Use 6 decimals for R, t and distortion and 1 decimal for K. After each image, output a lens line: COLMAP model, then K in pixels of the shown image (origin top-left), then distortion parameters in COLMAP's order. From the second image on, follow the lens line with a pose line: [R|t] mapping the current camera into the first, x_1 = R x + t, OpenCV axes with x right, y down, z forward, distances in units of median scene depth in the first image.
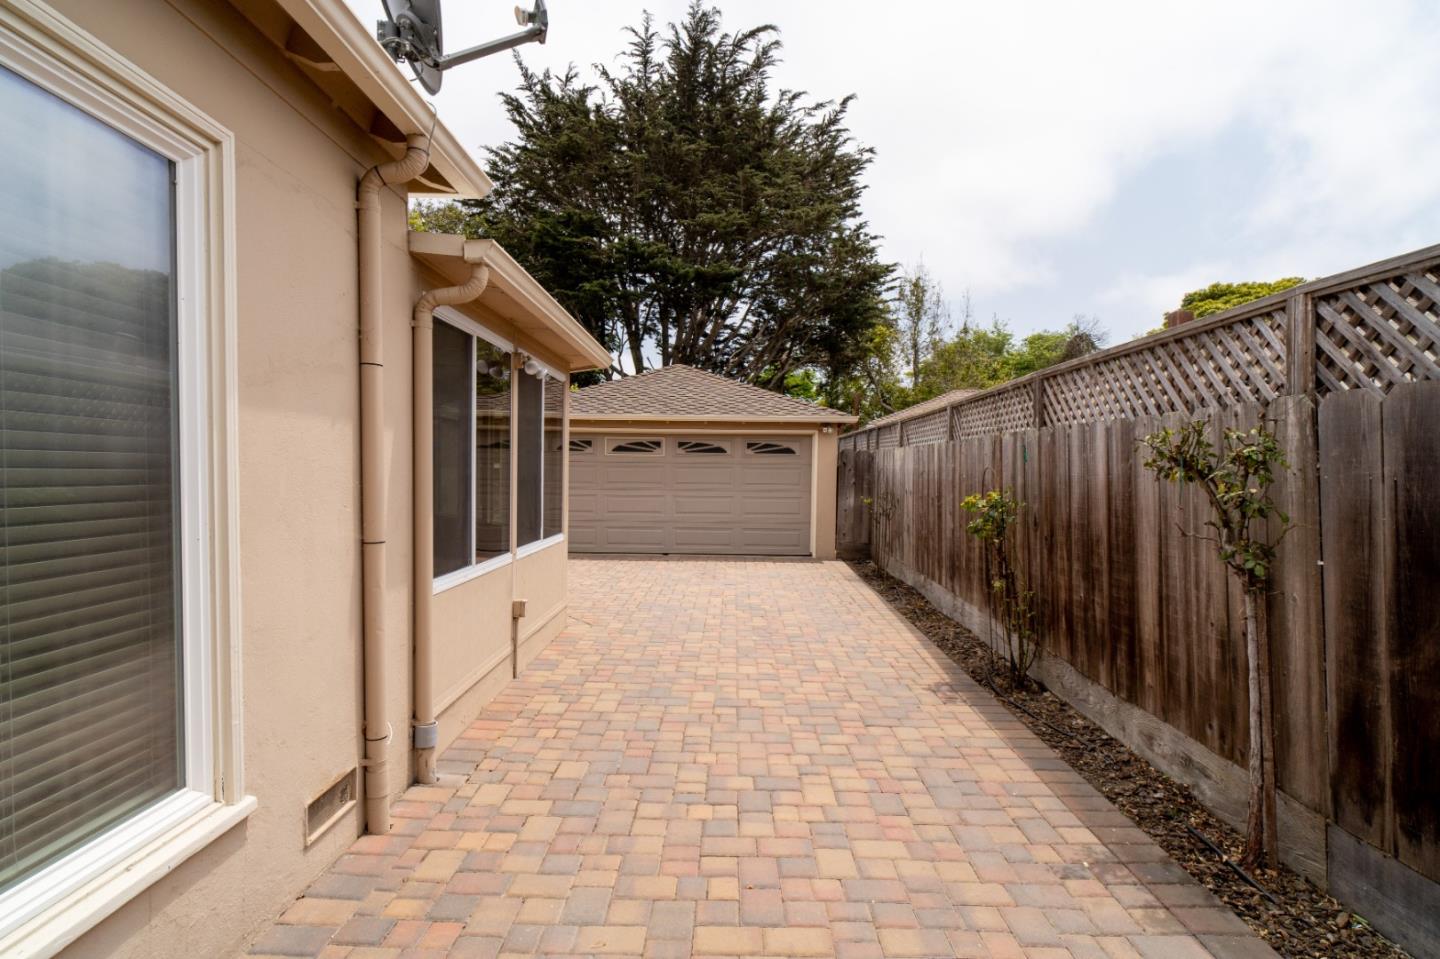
lens RADIAL K [[745.6, 0, 719.2], [0, 745.6, 472.1], [0, 0, 1]] dist [-0.003426, 0.000611]
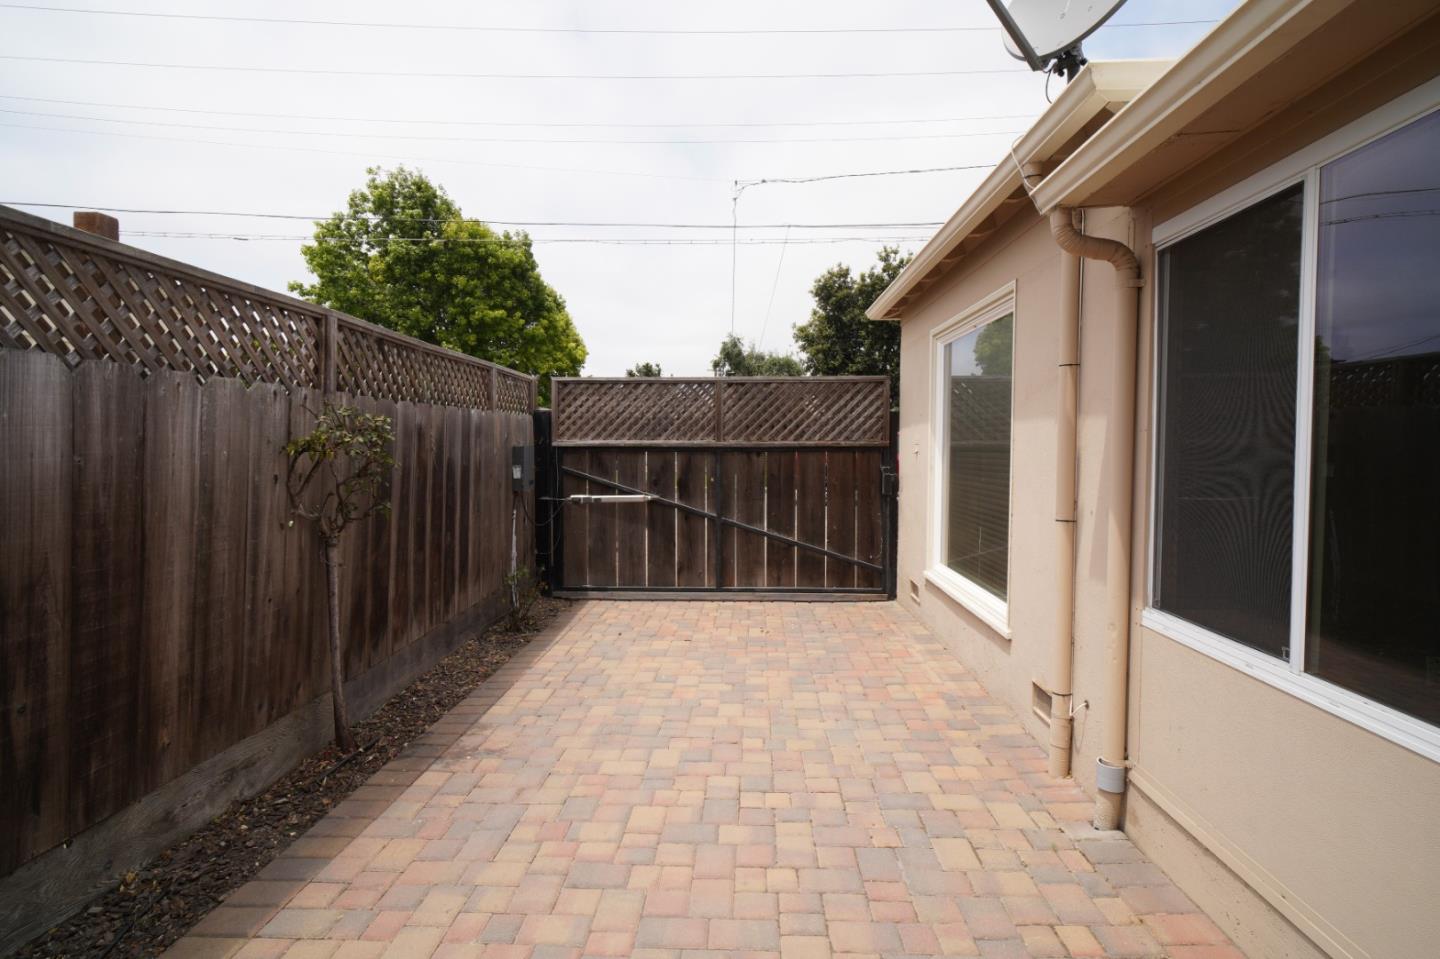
lens RADIAL K [[745.6, 0, 719.2], [0, 745.6, 472.1], [0, 0, 1]] dist [-0.003426, 0.000611]
pose [[-0.999403, -0.015642, 0.030791, 0.003856], [-0.014444, 0.999144, 0.038775, -0.002168], [-0.031372, 0.038307, -0.998773, 0.267469]]
